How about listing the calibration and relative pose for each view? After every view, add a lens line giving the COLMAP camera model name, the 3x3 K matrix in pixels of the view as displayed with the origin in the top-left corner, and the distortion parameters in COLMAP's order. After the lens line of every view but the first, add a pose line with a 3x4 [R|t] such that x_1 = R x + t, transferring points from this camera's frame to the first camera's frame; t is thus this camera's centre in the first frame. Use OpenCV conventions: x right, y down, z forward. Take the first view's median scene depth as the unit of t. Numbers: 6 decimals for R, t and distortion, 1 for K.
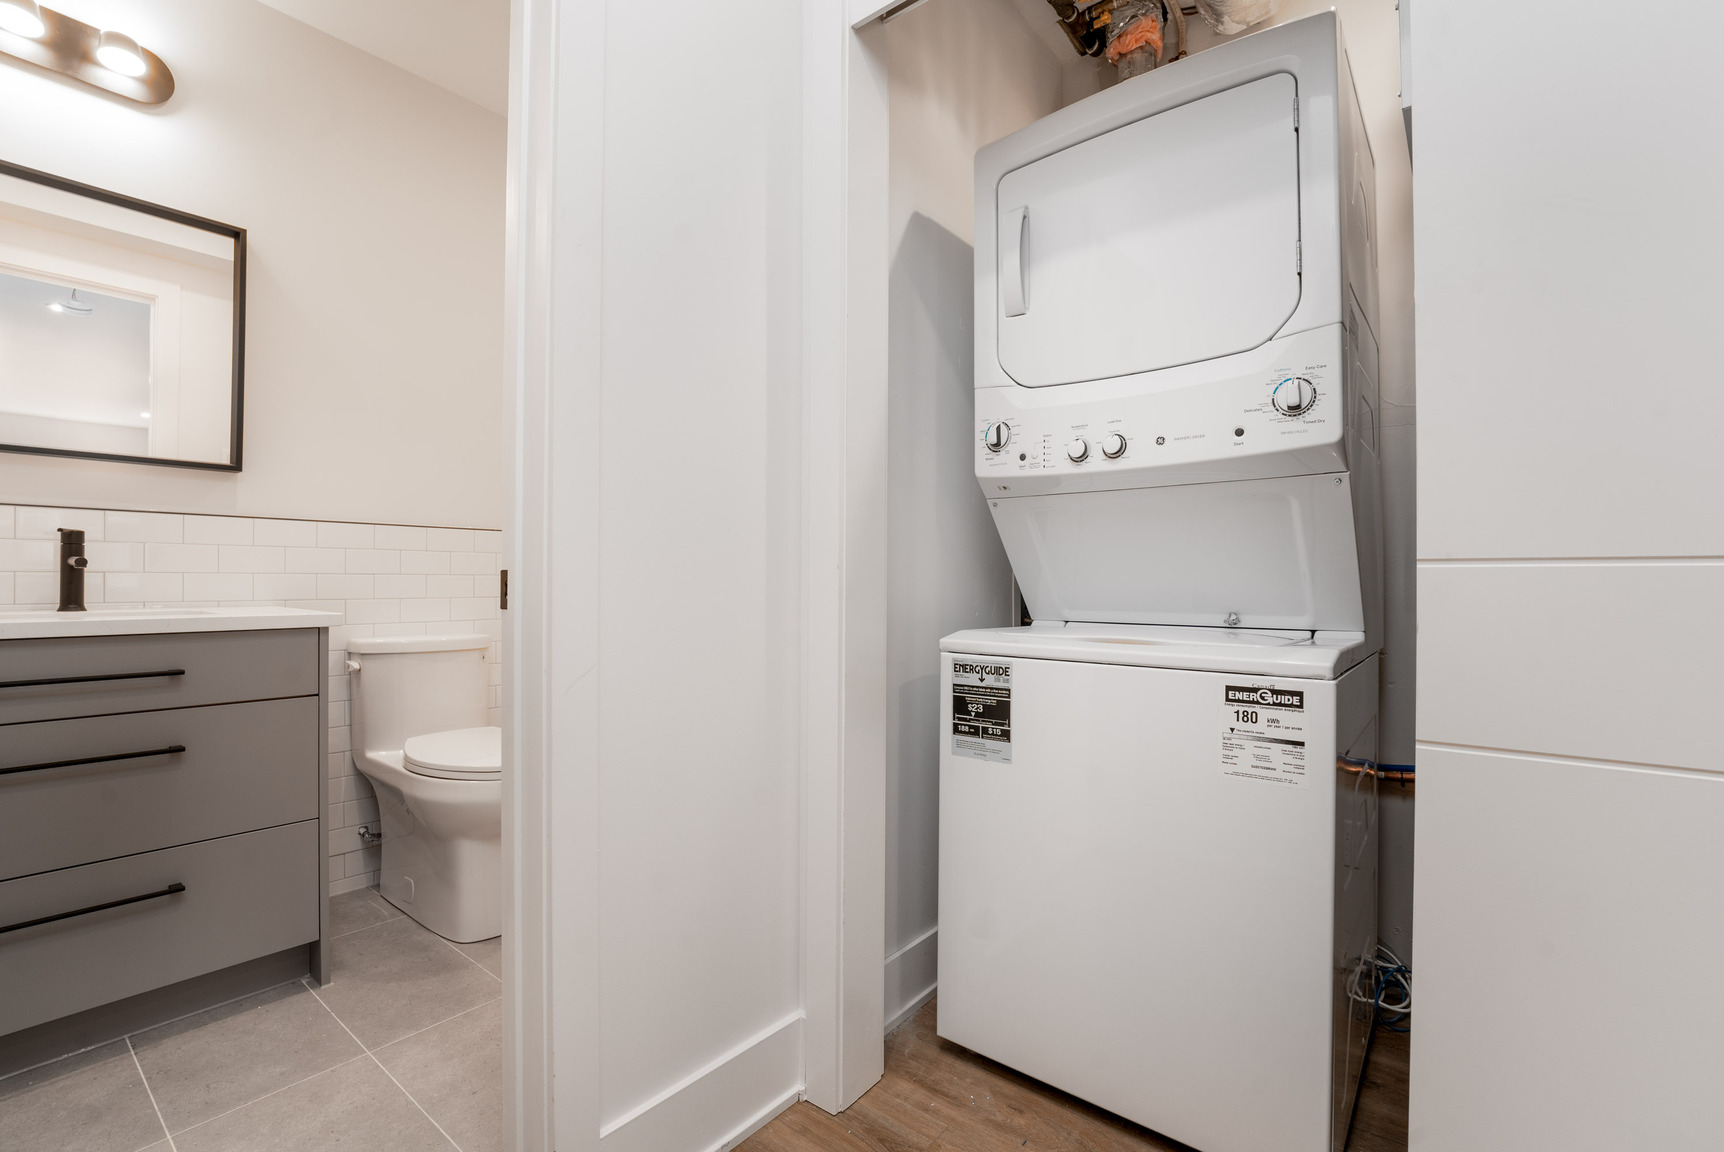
lens RADIAL K [[741.5, 0, 847.7], [0, 741.5, 576.3], [0, 0, 1]] dist [-0.019405, 0.001795]
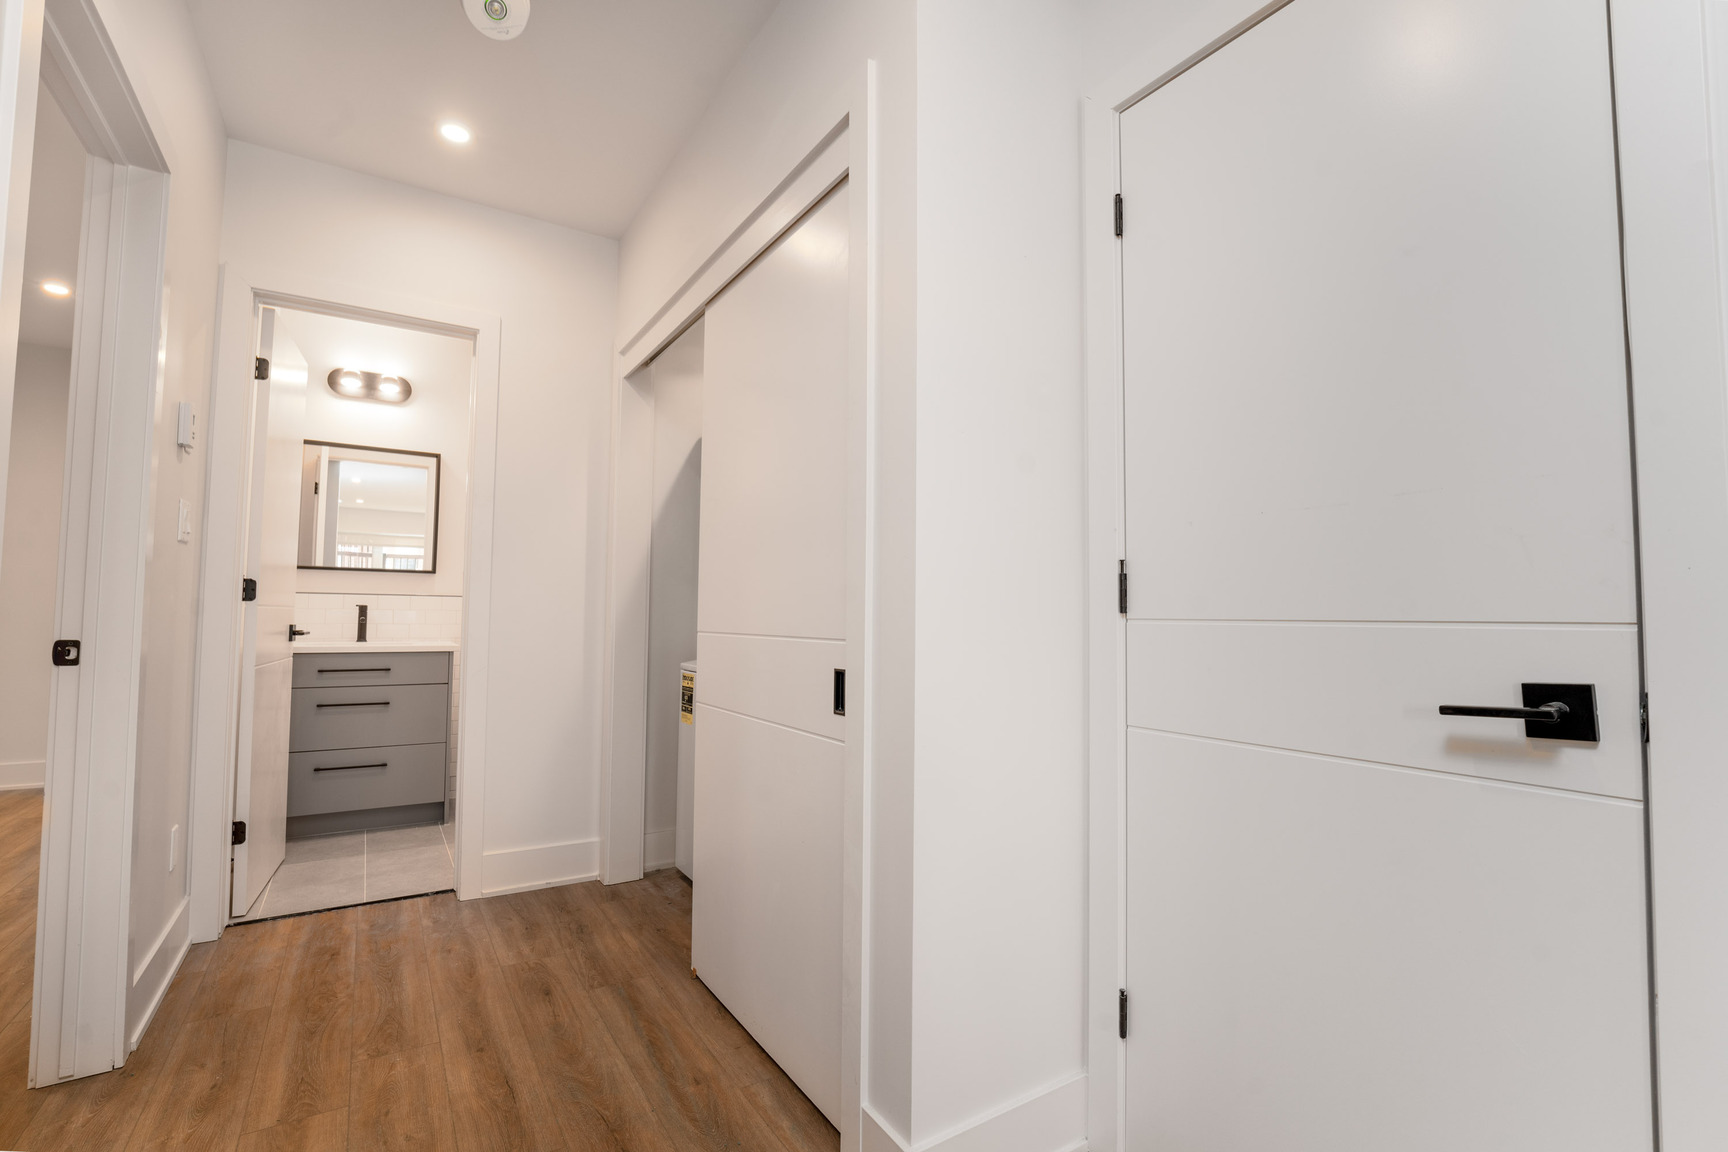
lens RADIAL K [[743.2, 0, 862.7], [0, 743.2, 582.4], [0, 0, 1]] dist [-0.019405, 0.001795]
pose [[0.951226, -0.008998, -0.308362, 0.965251], [-0.006168, 0.998820, -0.048173, -0.030496], [0.308432, 0.047725, 0.950048, -0.597790]]
